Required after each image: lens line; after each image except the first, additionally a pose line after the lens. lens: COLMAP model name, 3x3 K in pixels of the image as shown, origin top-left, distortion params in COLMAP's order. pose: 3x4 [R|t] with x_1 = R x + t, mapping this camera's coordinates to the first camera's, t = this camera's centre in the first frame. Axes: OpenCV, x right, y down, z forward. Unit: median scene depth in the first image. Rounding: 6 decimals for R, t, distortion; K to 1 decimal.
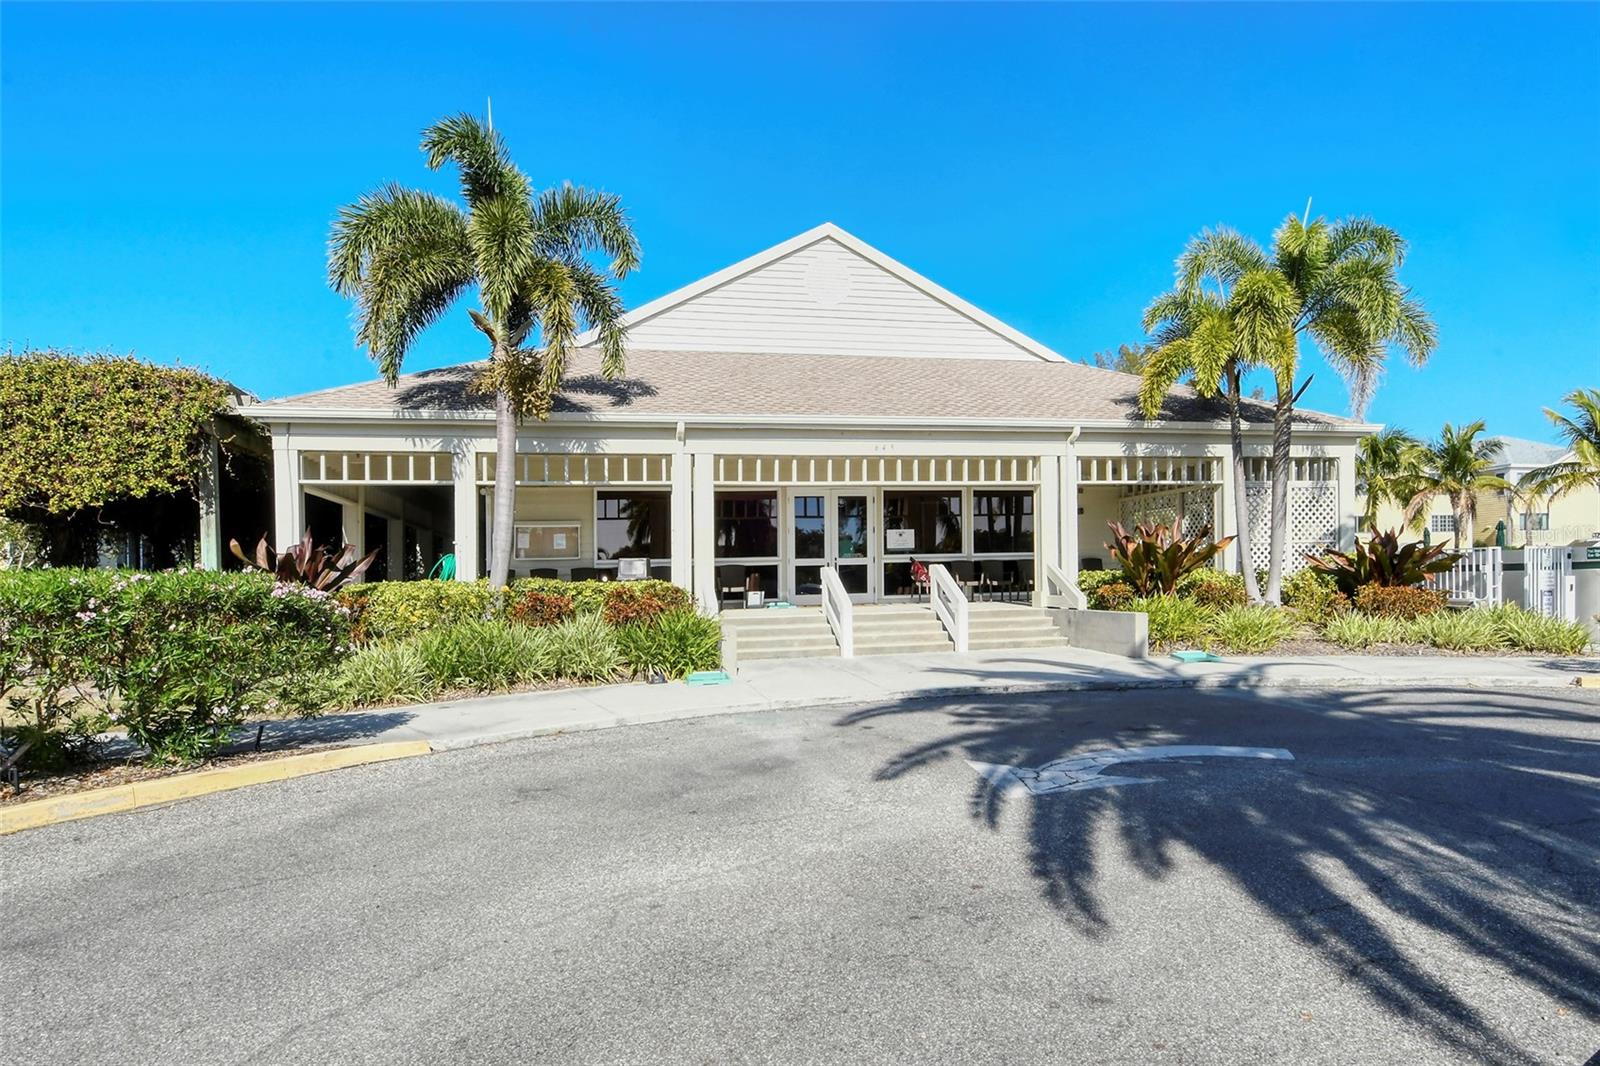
lens RADIAL K [[847.8, 0, 799.4], [0, 847.8, 536.8], [0, 0, 1]] dist [-0.000504, -0.000413]
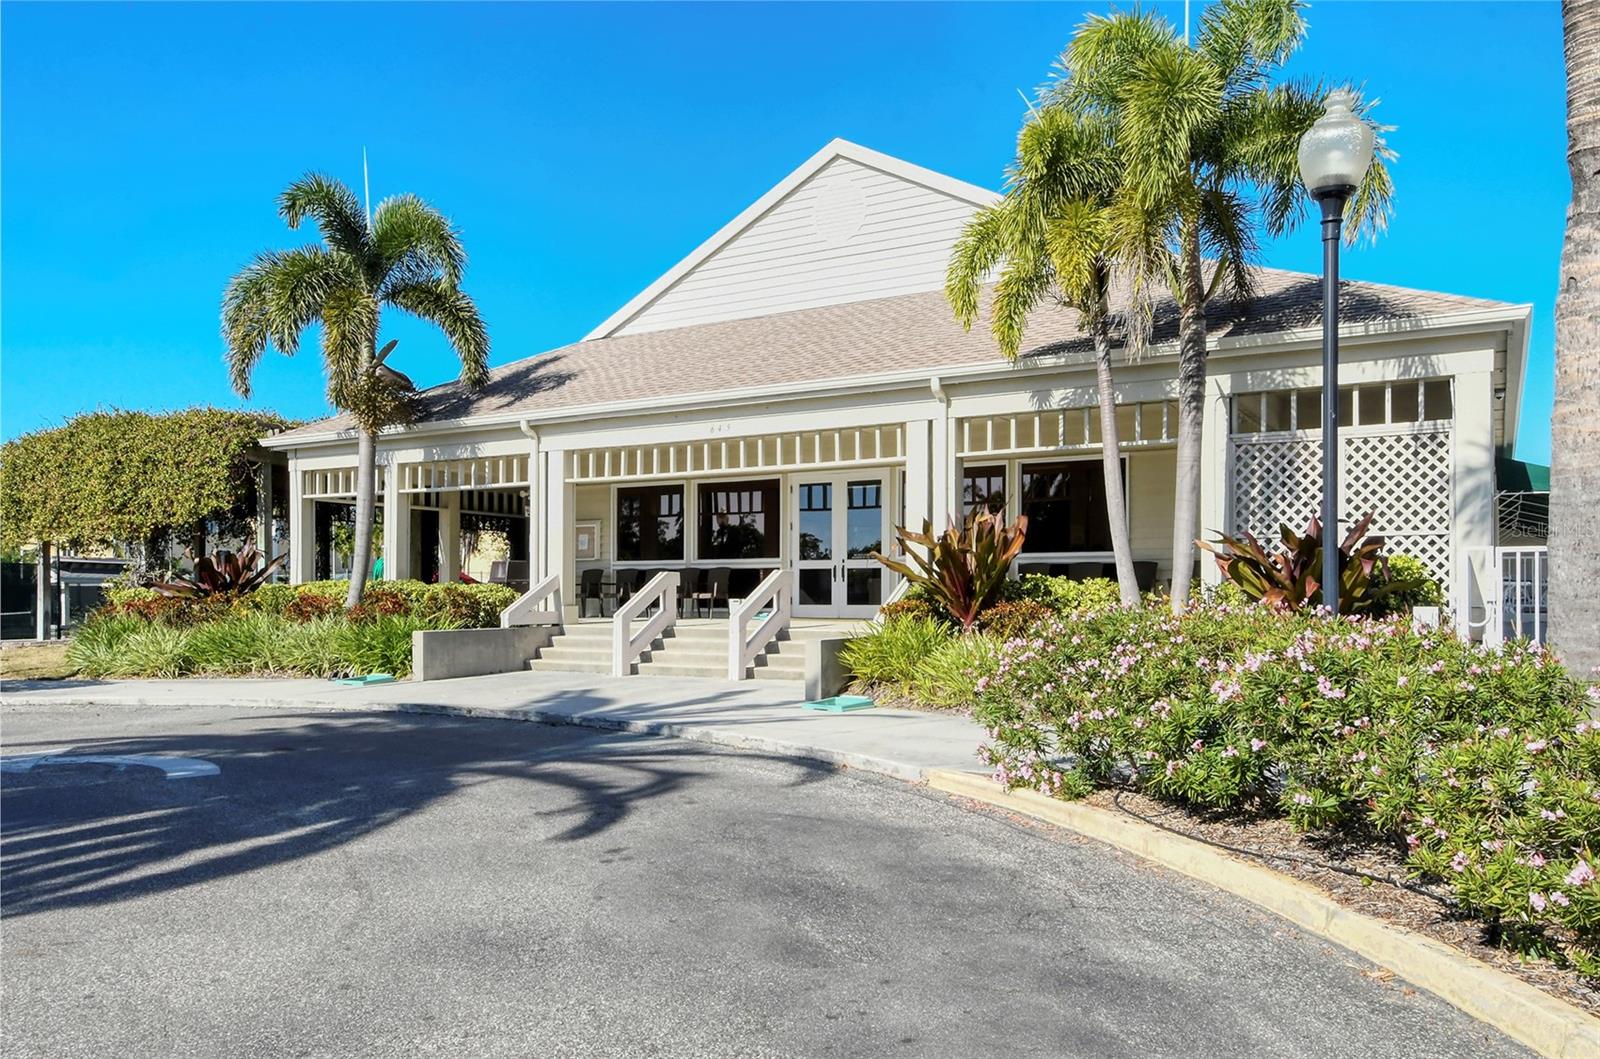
lens RADIAL K [[1200.6, 0, 799.6], [0, 1200.6, 538.7], [0, 0, 1]] dist [0.006123, 0.002008]
pose [[0.750810, -0.008640, -0.660462, 0.872933], [0.023834, 0.999618, 0.014018, -0.011869], [0.660088, -0.026267, 0.750729, 0.163209]]
